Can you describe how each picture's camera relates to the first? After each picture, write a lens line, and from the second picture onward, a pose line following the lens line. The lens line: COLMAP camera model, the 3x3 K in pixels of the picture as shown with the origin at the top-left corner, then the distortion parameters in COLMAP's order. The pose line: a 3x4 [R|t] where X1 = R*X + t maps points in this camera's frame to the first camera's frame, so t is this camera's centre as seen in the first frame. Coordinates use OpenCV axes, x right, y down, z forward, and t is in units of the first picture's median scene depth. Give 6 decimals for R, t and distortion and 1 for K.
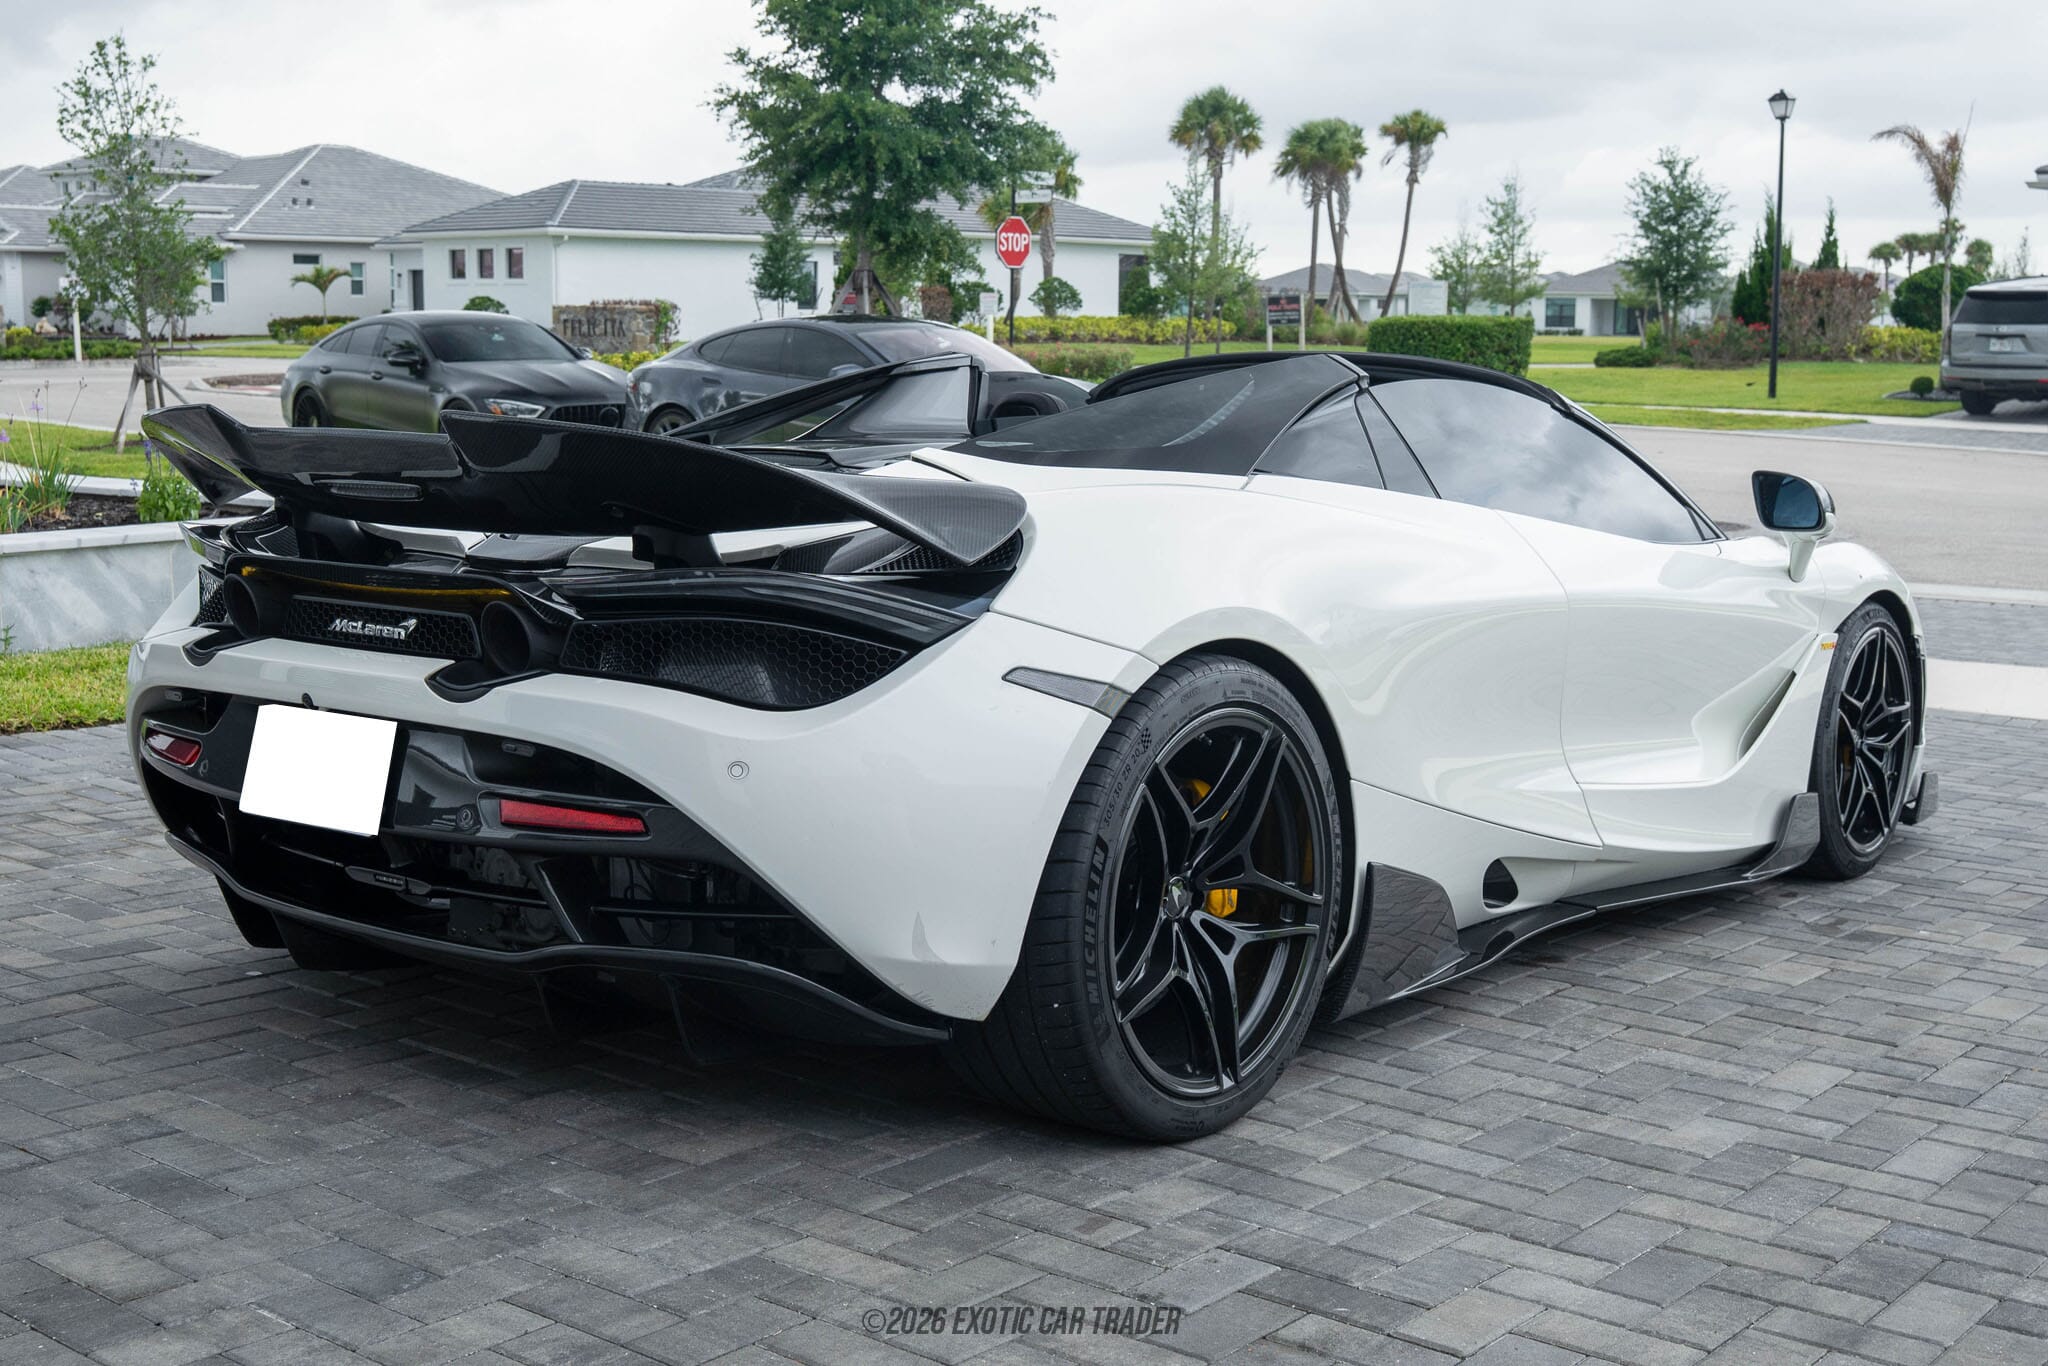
lens RADIAL K [[2316.9, 0, 1028.0], [0, 2316.9, 683.5], [0, 0, 1]] dist [-0.057403, 0.000000]
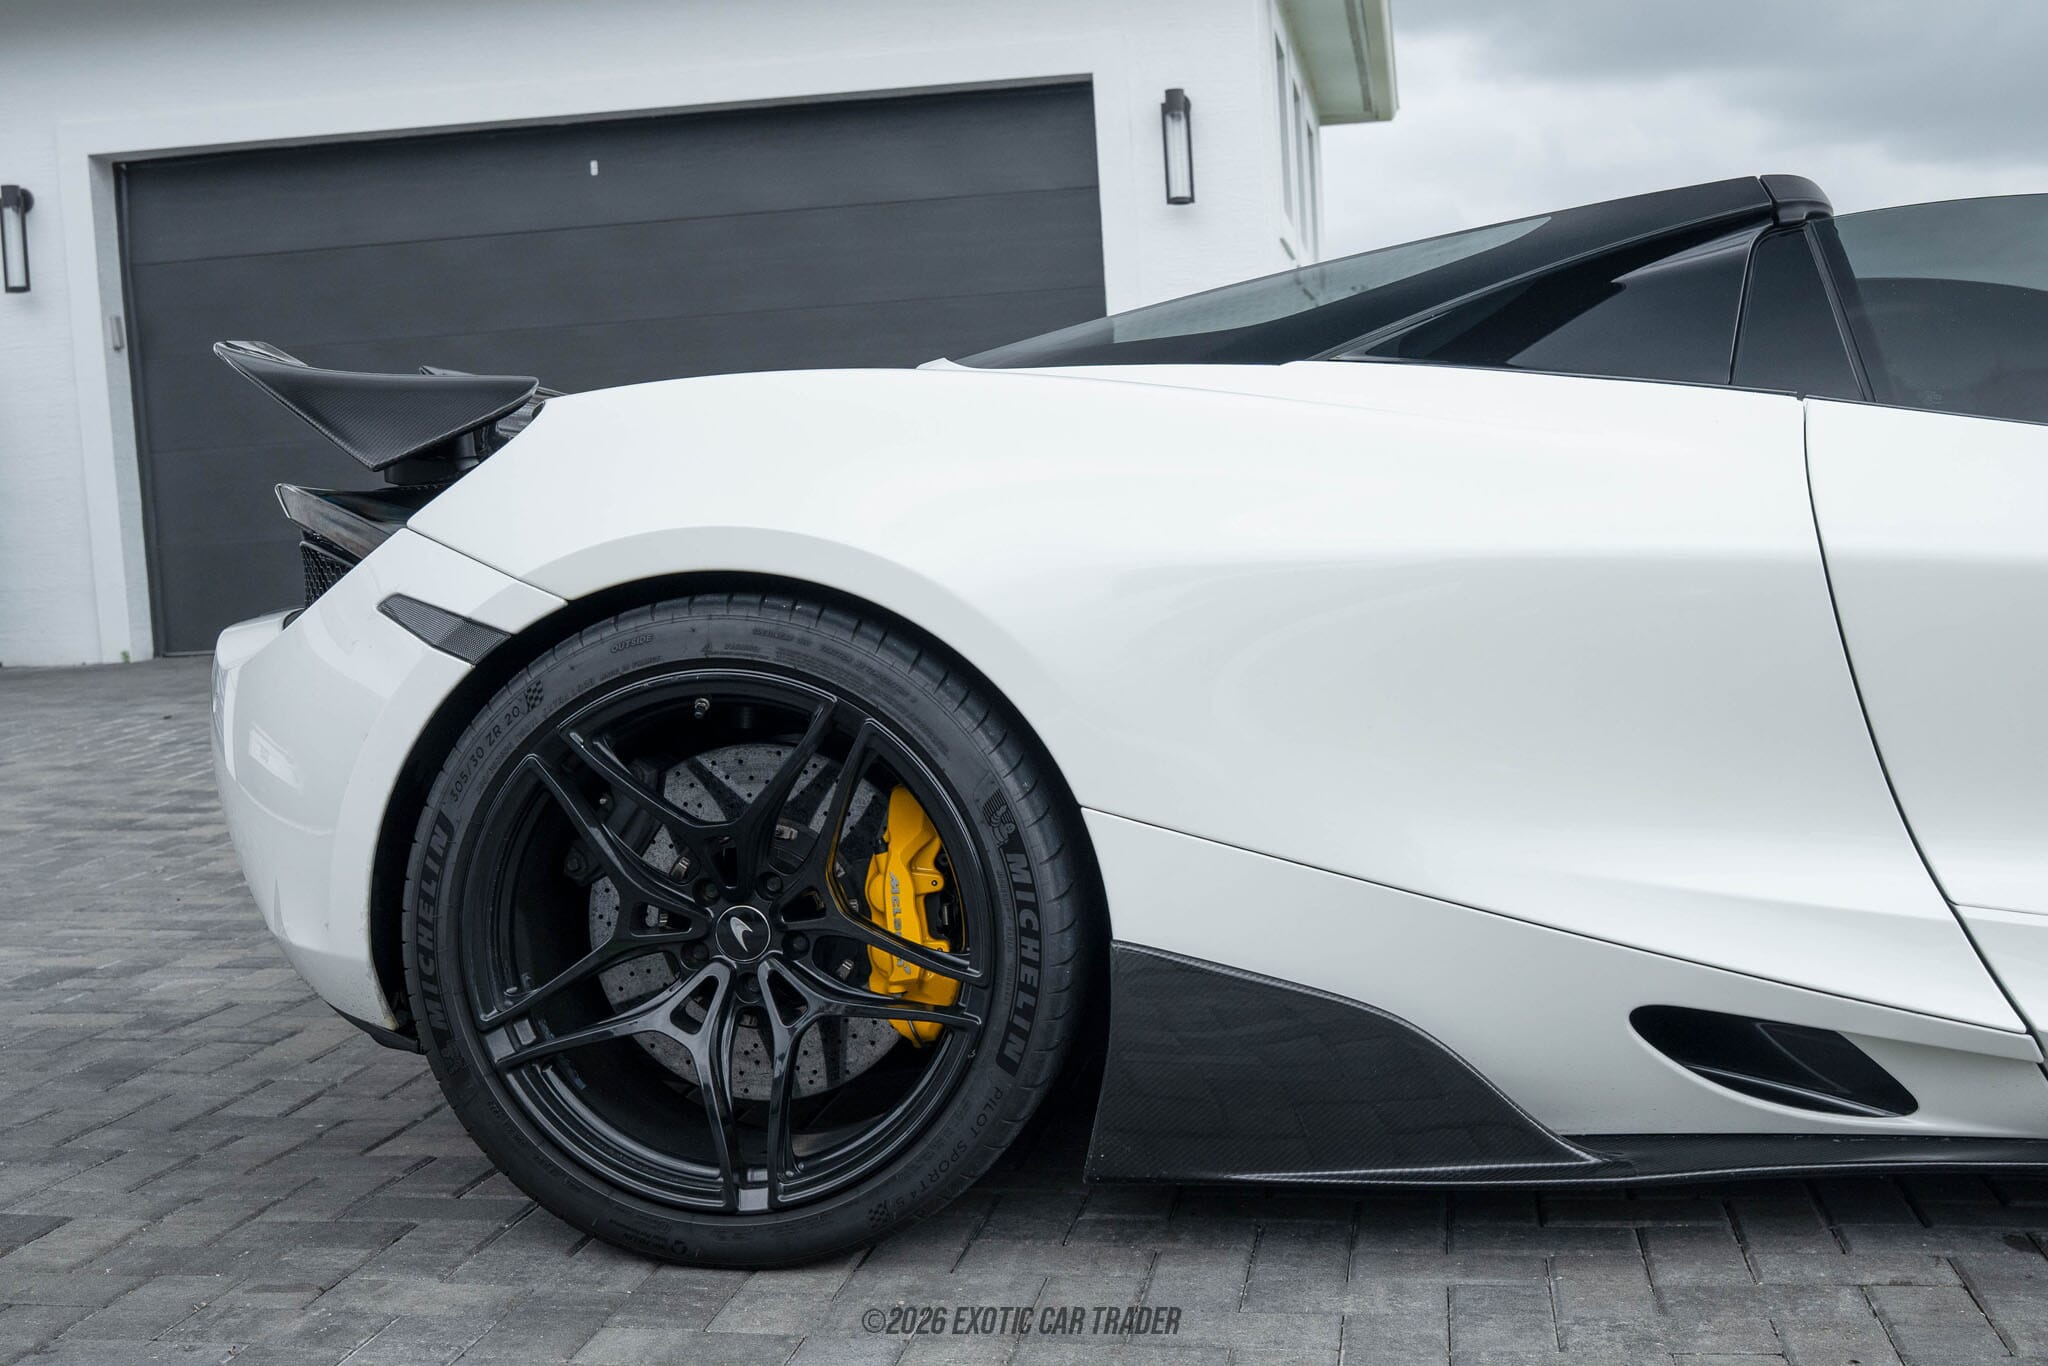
lens RADIAL K [[2316.9, 0, 1034.7], [0, 2316.9, 686.7], [0, 0, 1]] dist [-0.057403, 0.000000]
pose [[0.548495, 0.012136, -0.836066, 0.732588], [-0.069668, 0.997081, -0.031231, 0.031439], [0.833246, 0.075377, 0.547740, 0.683419]]
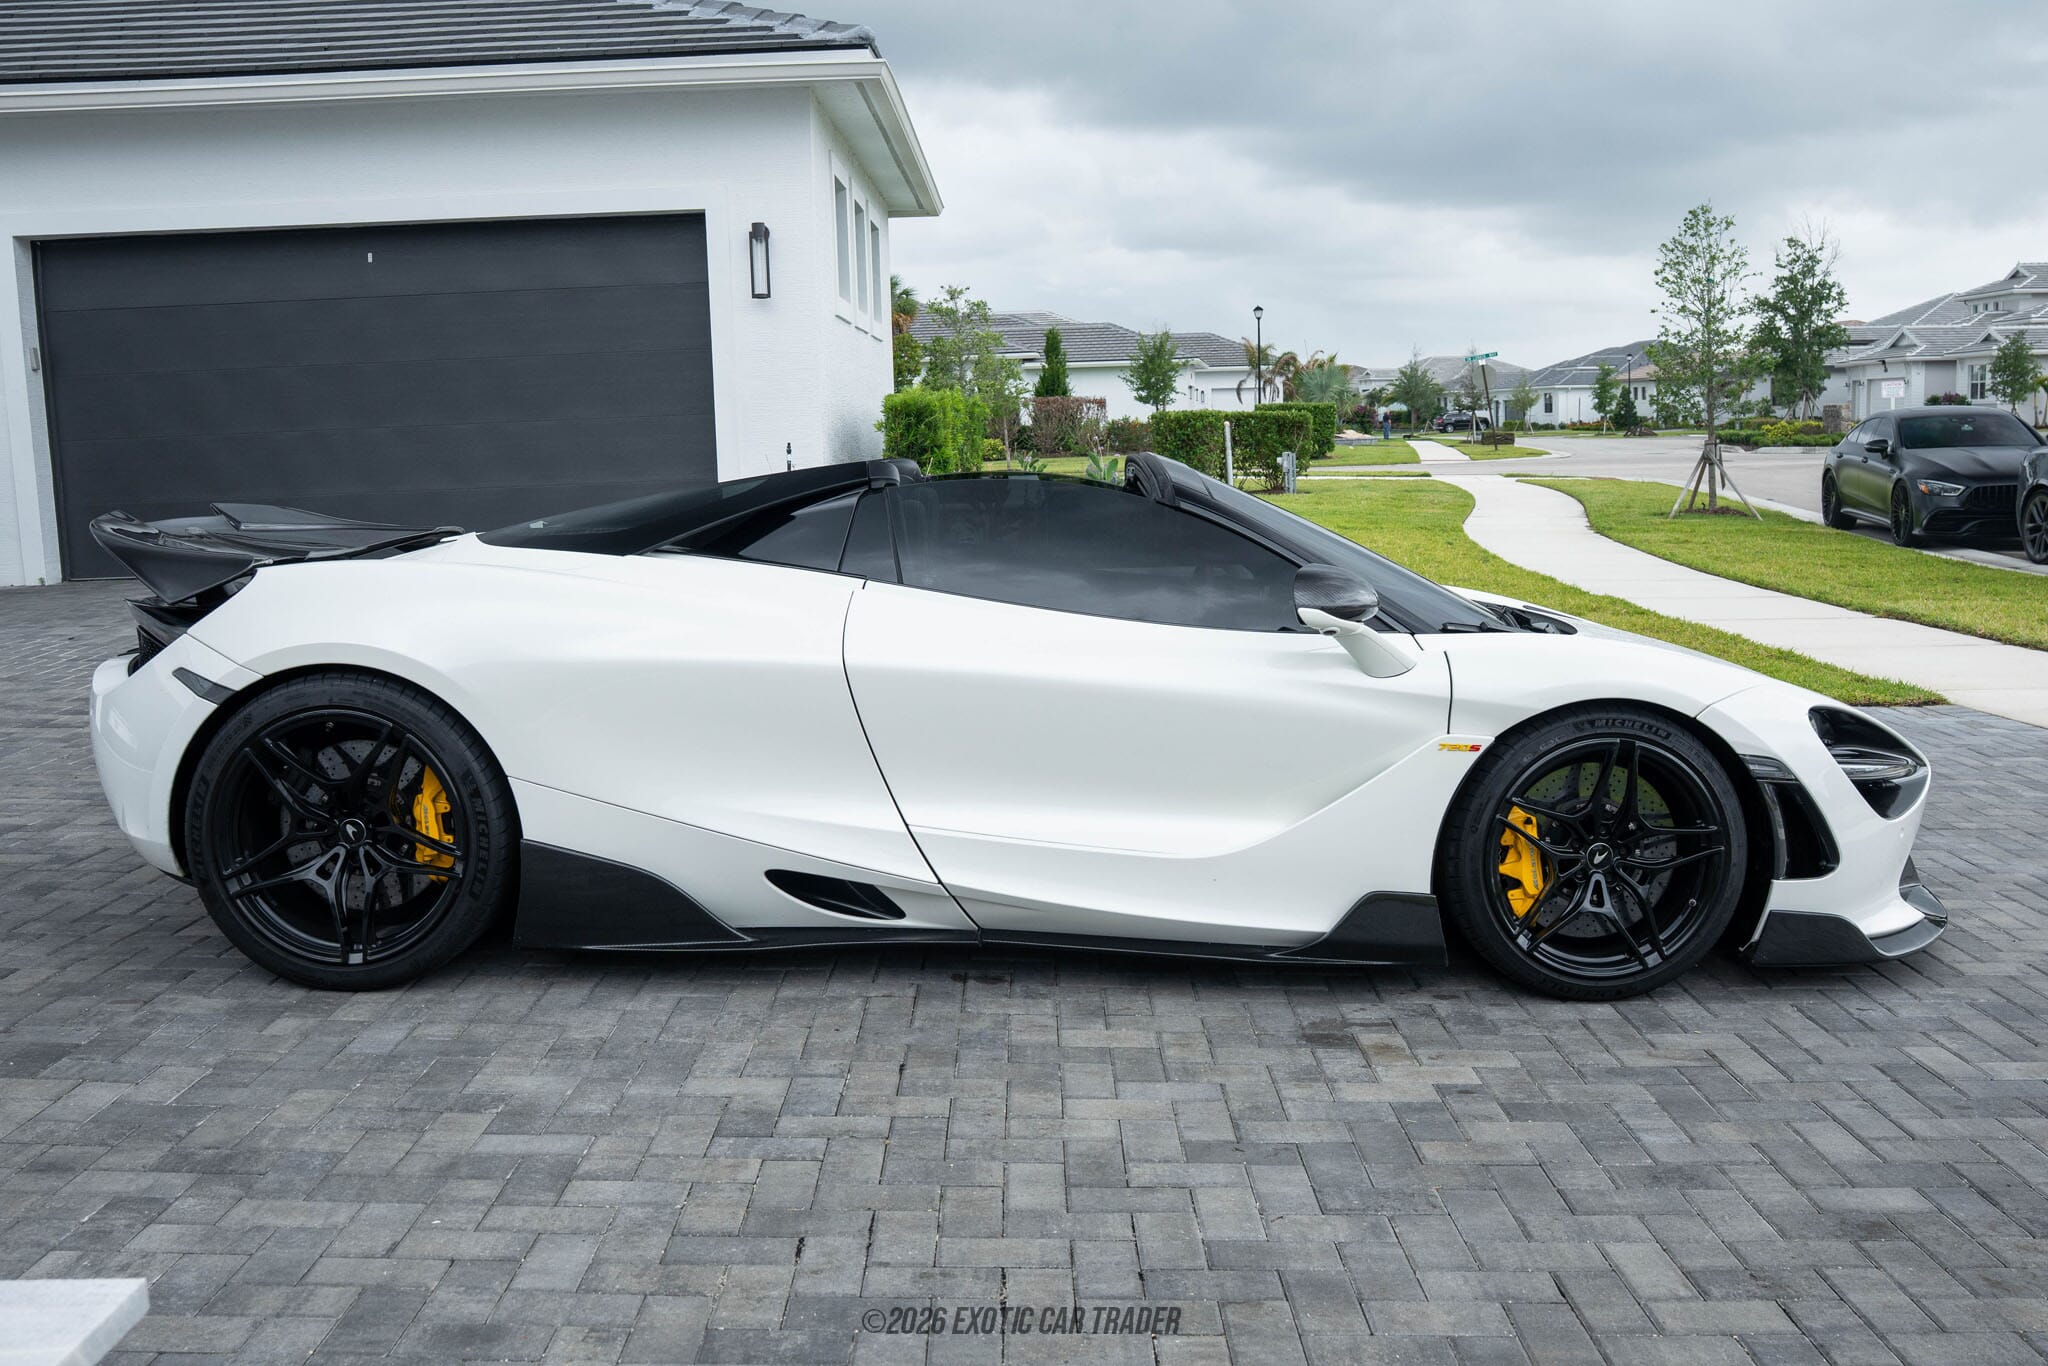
lens RADIAL K [[1753.2, 0, 959.8], [0, 1753.2, 635.0], [0, 0, 1]] dist [-0.081271, 0.050351]
pose [[0.639409, 0.056904, -0.766758, 1.204239], [-0.082233, 0.996599, 0.005386, -0.077073], [0.764457, 0.059609, 0.641914, 0.574773]]
